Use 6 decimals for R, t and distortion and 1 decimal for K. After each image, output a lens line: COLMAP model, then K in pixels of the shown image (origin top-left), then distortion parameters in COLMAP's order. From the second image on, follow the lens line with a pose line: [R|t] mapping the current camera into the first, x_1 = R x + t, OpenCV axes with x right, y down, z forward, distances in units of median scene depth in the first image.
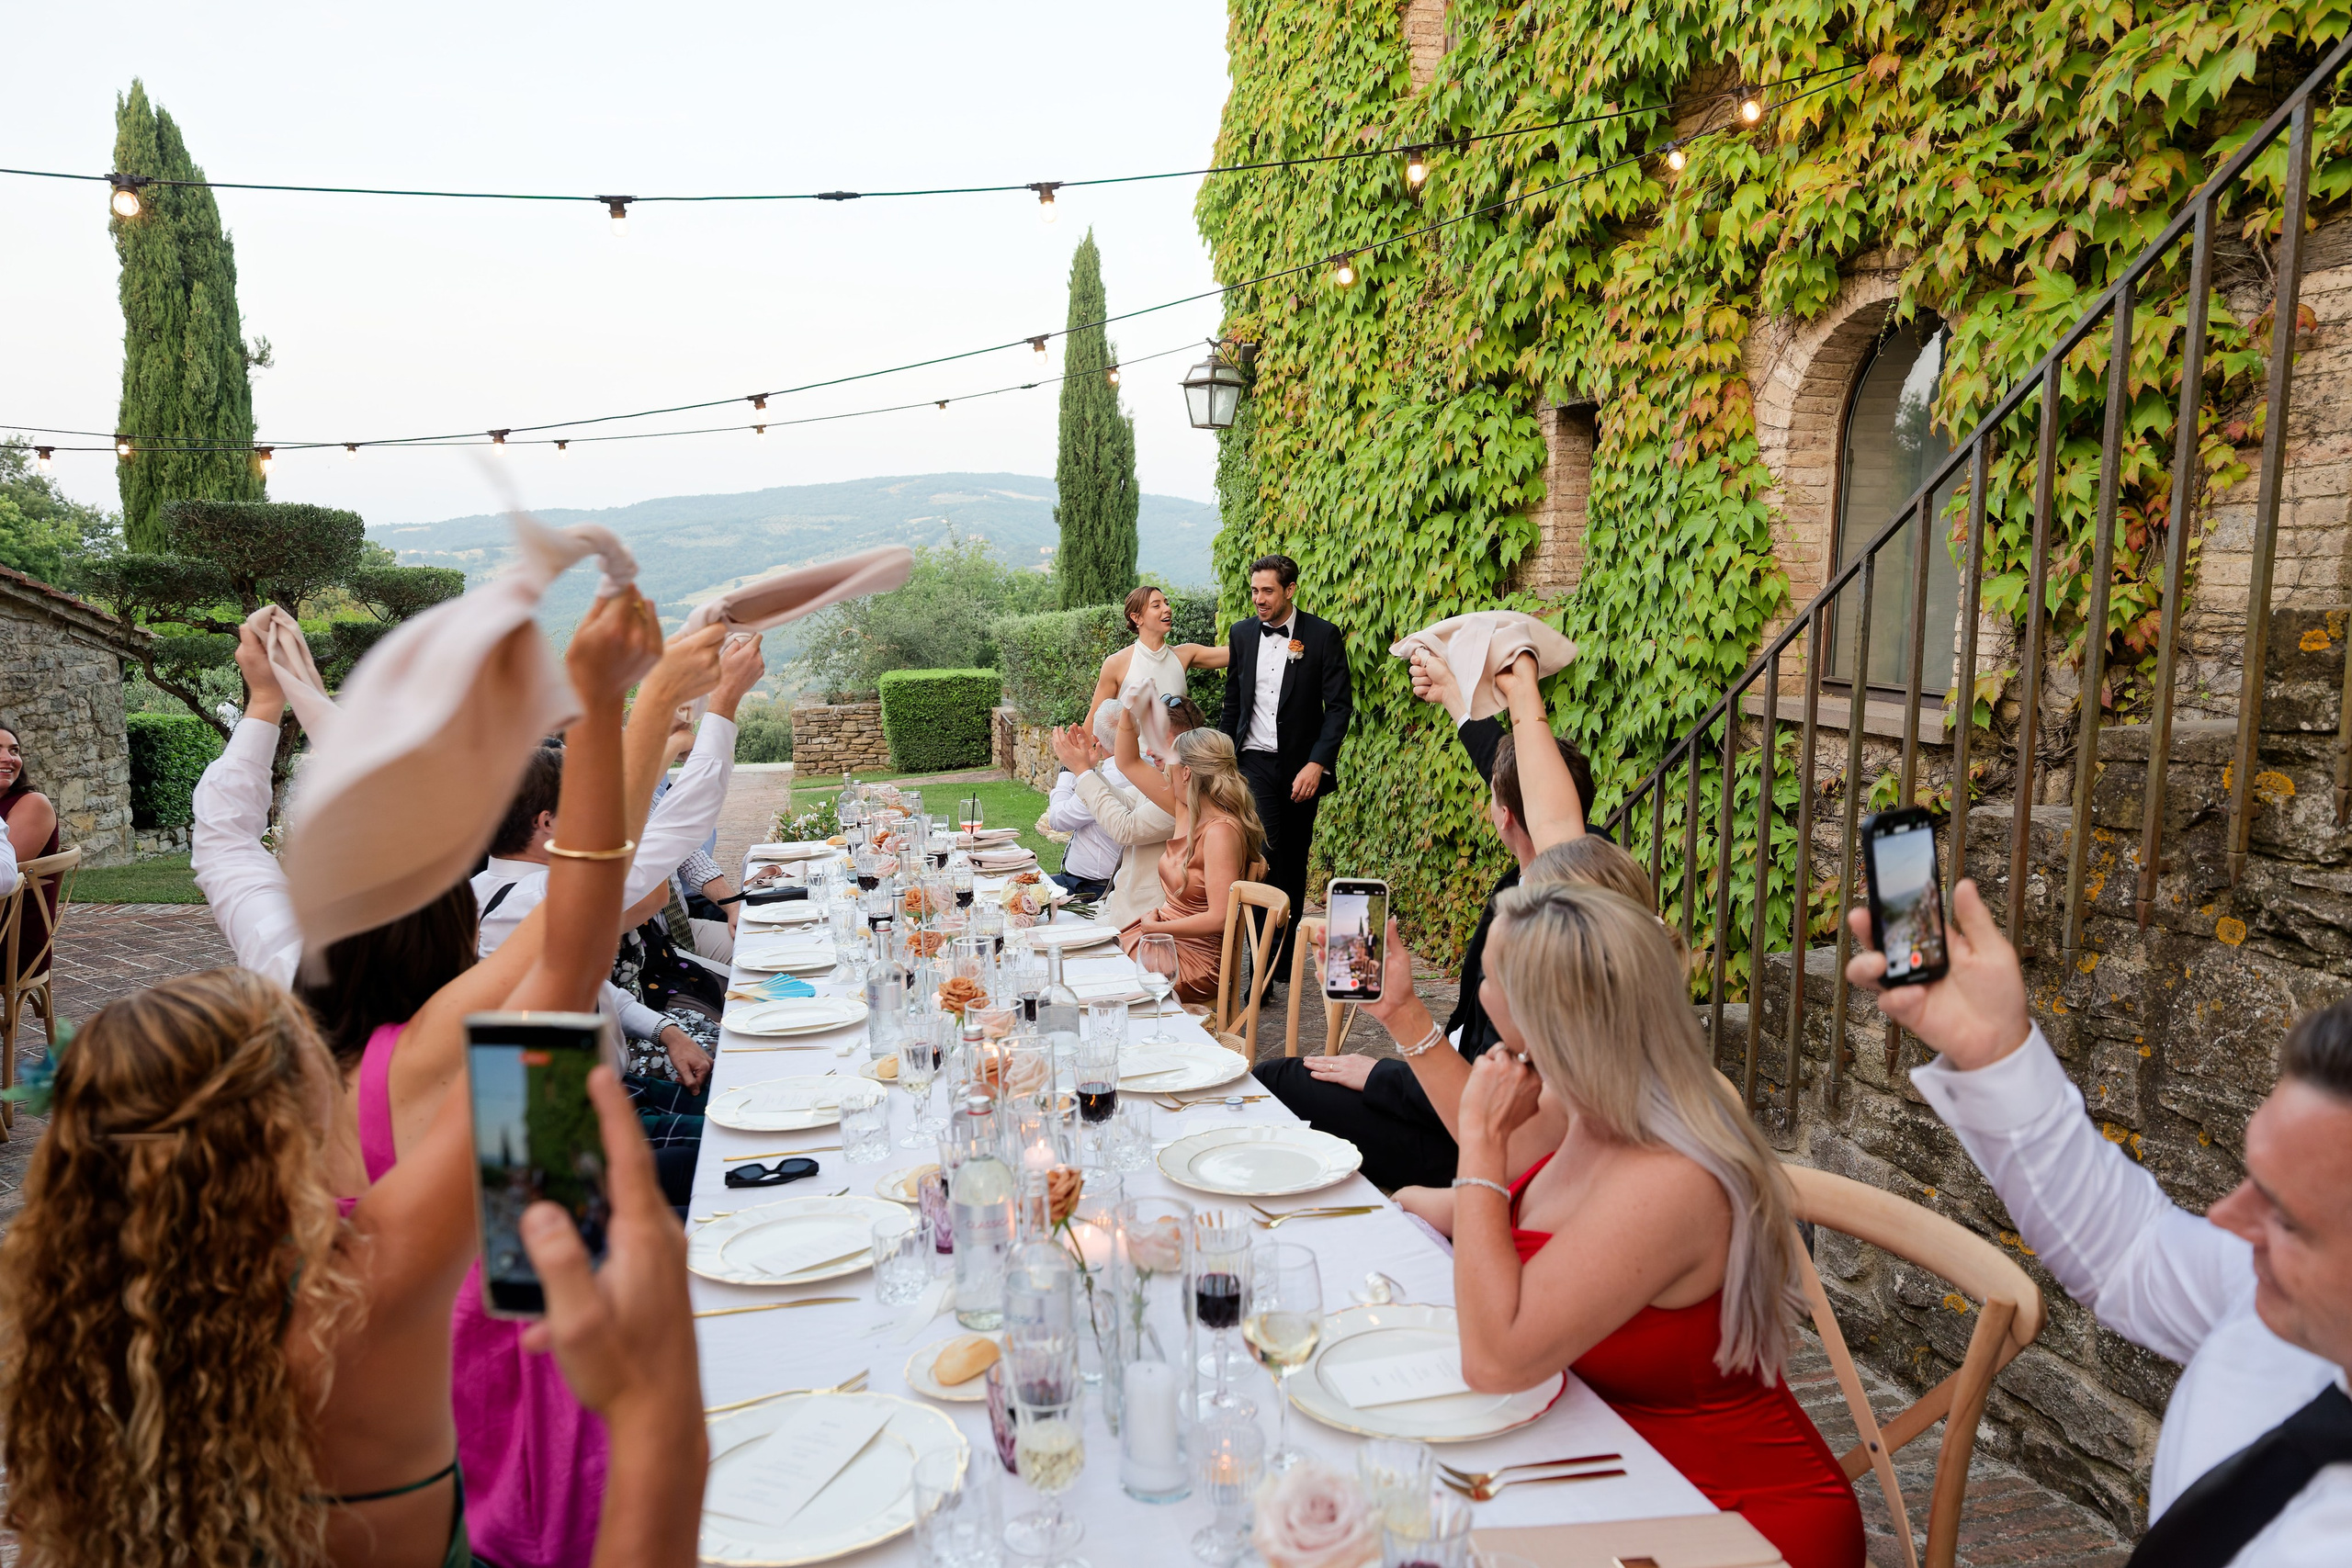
lens RADIAL K [[1618.2, 0, 1180.2], [0, 1618.2, 809.9], [0, 0, 1]] dist [-0.003375, 0.002453]
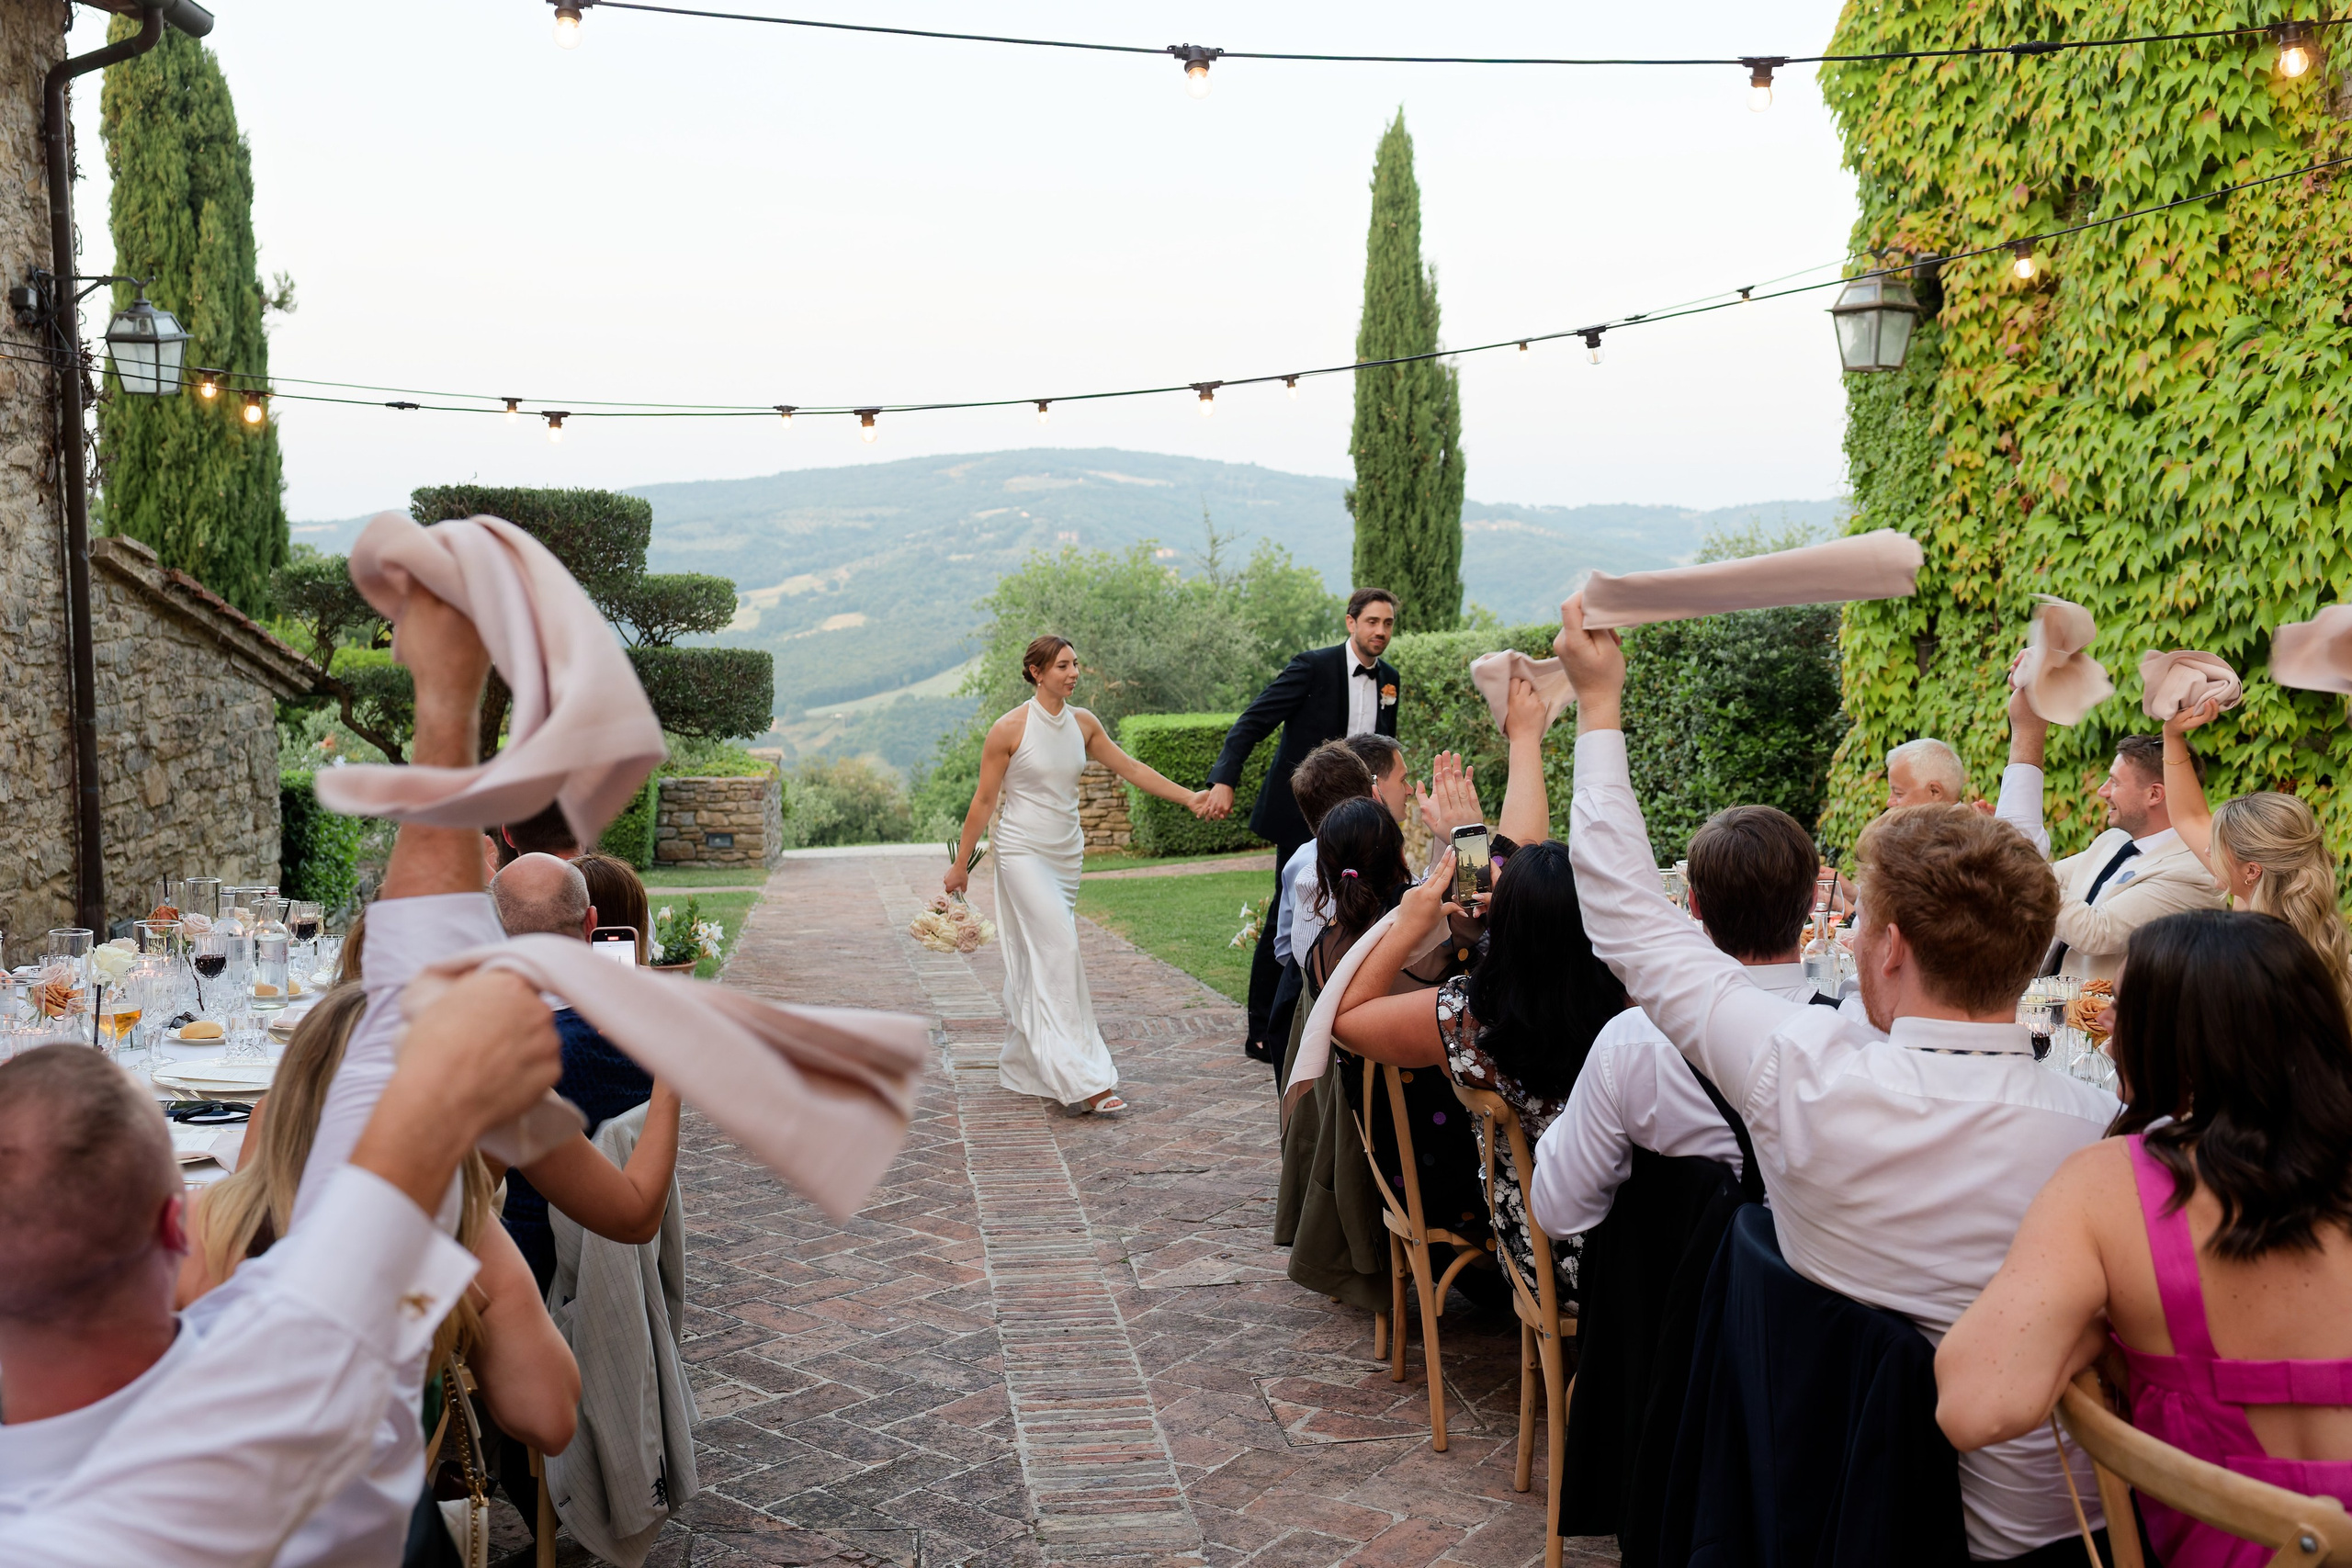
lens RADIAL K [[2274.0, 0, 1166.4], [0, 2274.0, 767.2], [0, 0, 1]] dist [0.044990, 0.000000]
pose [[0.996682, 0.000447, -0.081396, -0.165730], [-0.005754, 0.997870, -0.064979, 0.005805], [0.081194, 0.065232, 0.994561, -0.017920]]
